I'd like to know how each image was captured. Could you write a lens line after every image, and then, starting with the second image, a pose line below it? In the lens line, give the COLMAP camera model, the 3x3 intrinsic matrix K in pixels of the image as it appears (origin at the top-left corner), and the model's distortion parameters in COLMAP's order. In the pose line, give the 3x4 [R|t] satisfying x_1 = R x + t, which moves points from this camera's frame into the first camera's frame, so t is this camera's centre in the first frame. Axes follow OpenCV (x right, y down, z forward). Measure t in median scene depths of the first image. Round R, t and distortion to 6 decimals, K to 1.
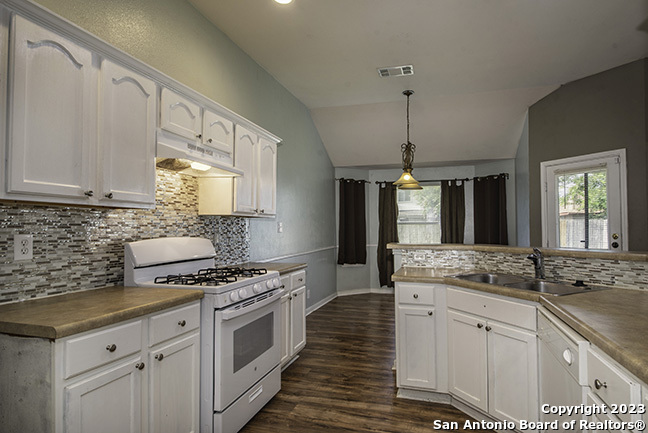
lens RADIAL K [[345.6, 0, 338.2], [0, 345.6, 219.1], [0, 0, 1]] dist [0.002277, 0.000110]
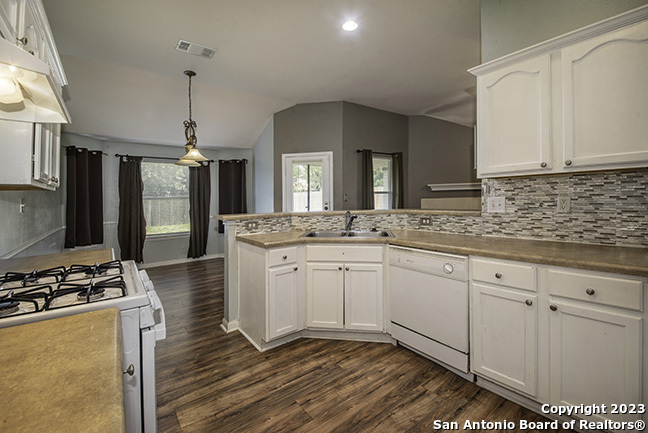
lens RADIAL K [[274.0, 0, 311.7], [0, 274.0, 197.9], [0, 0, 1]] dist [-0.002594, -0.000893]
pose [[0.620018, -0.015053, 0.784443, -0.270513], [0.006250, 0.999879, 0.014247, 0.004980], [-0.784563, -0.003930, 0.620037, 0.216227]]
